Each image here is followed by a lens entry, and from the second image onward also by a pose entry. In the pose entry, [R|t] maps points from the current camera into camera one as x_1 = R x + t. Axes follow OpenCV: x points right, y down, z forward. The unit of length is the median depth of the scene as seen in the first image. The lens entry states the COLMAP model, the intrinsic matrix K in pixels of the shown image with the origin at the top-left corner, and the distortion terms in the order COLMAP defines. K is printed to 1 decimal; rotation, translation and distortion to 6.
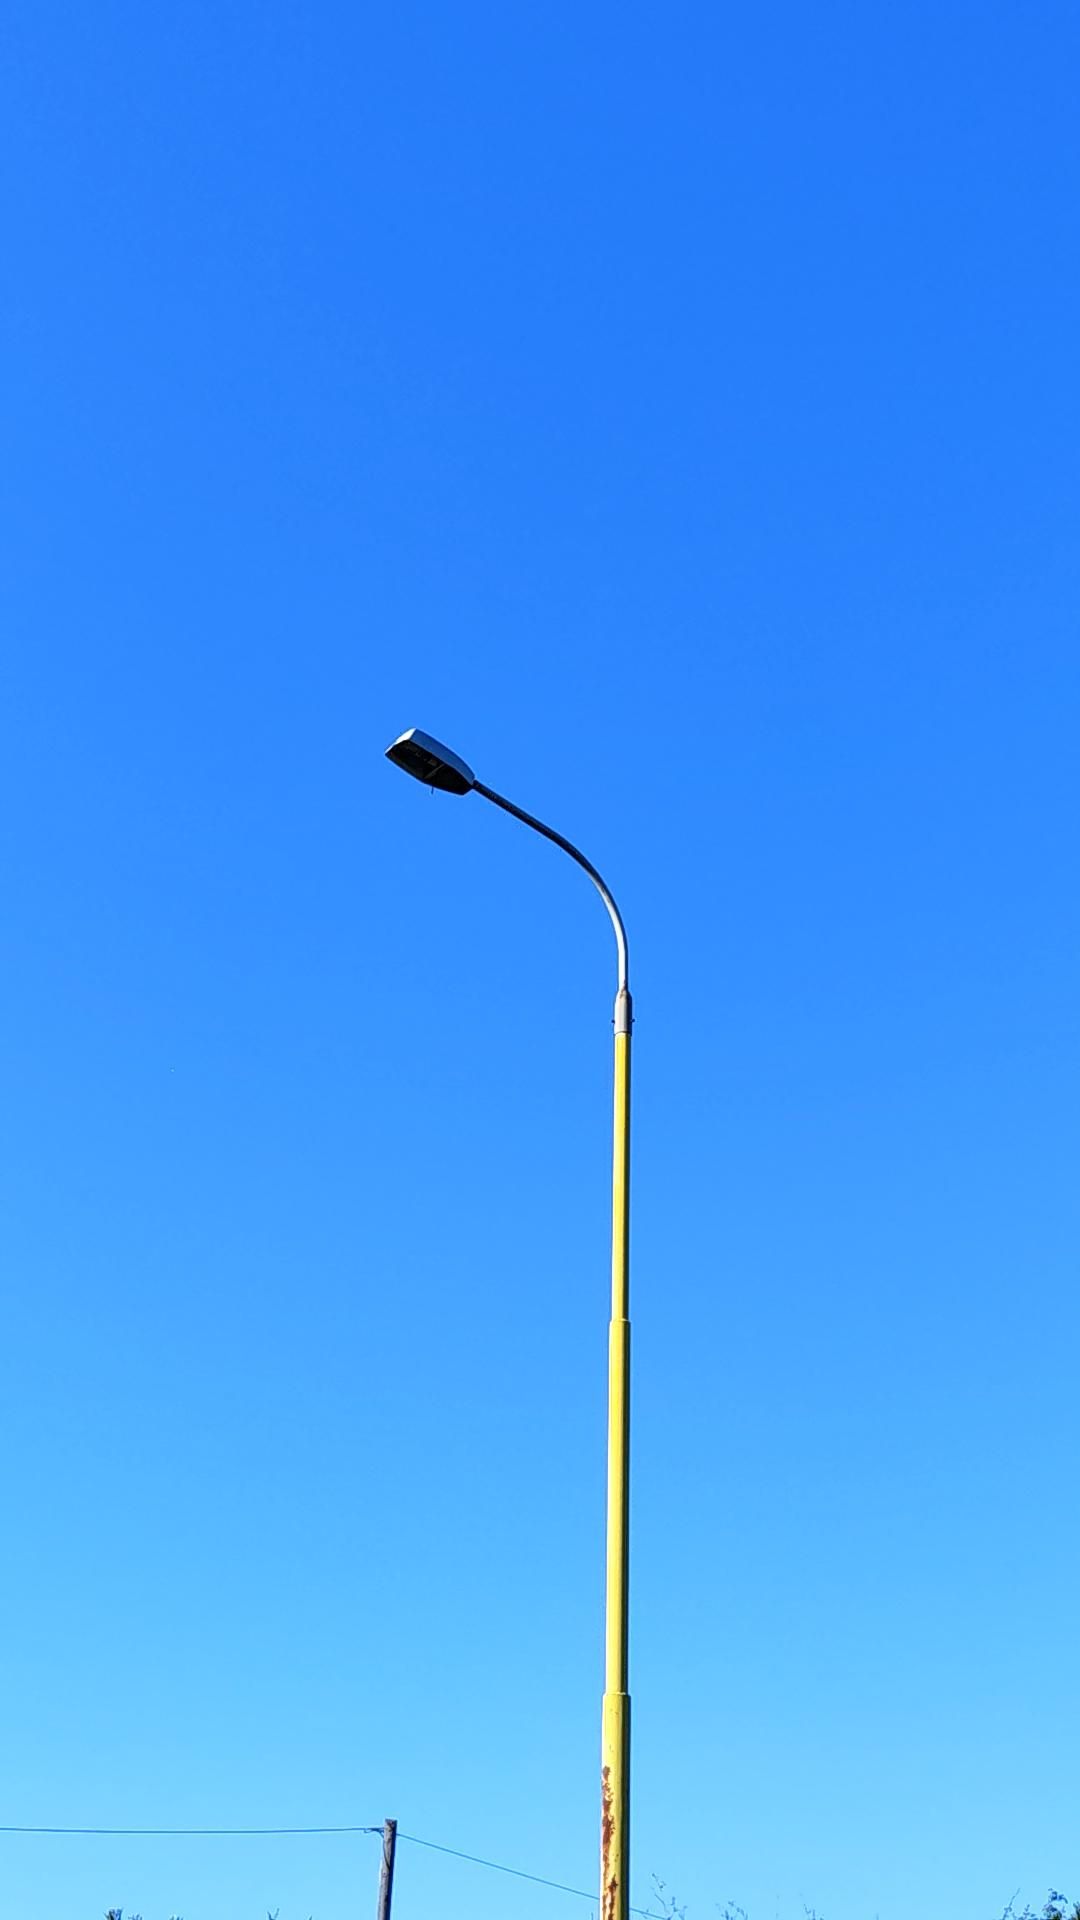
lens RADIAL K [[1275.0, 0, 540.0], [0, 1275.0, 960.0], [0, 0, 1]] dist [0.048091, -0.000511]
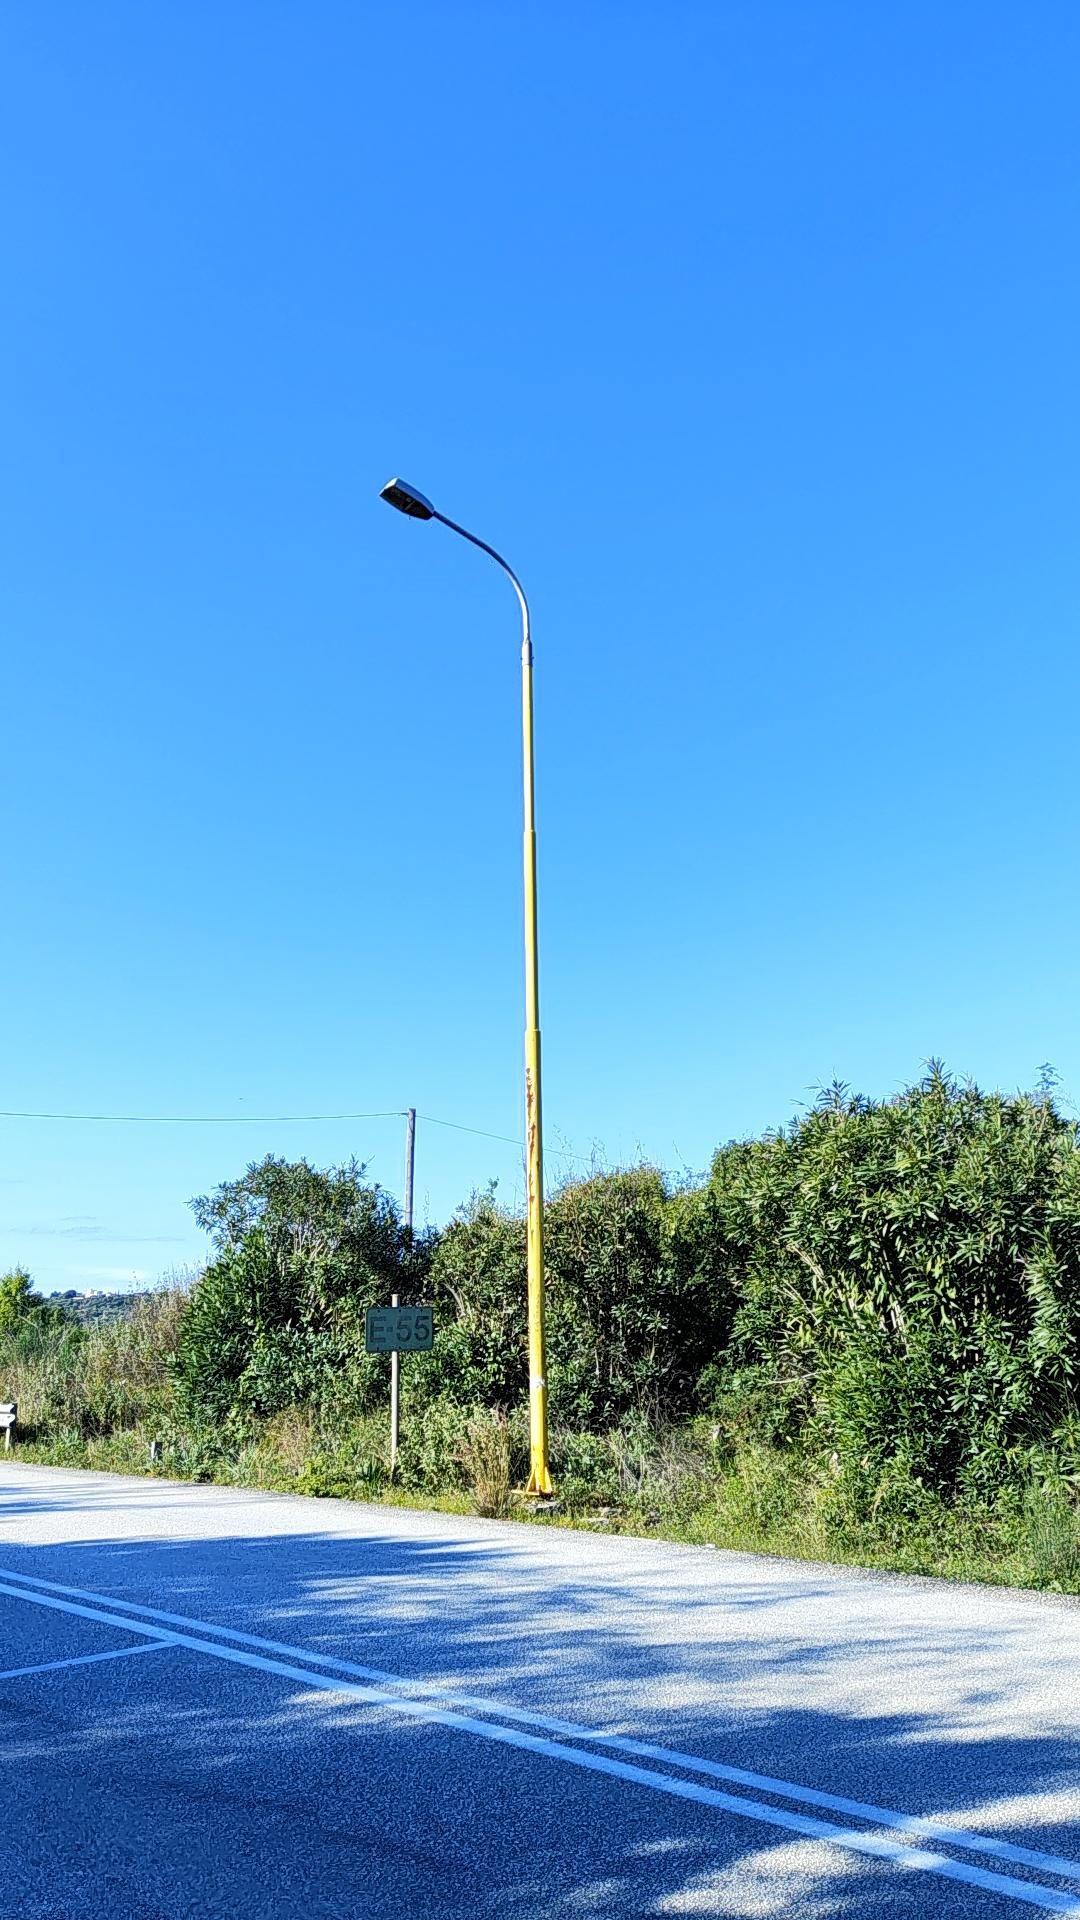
lens RADIAL K [[1275.0, 0, 540.0], [0, 1275.0, 960.0], [0, 0, 1]] dist [0.048091, -0.000511]
pose [[0.997050, -0.041253, 0.064733, -0.045294], [0.025382, 0.973058, 0.229158, 0.048839], [-0.072442, -0.226839, 0.971234, -0.757038]]
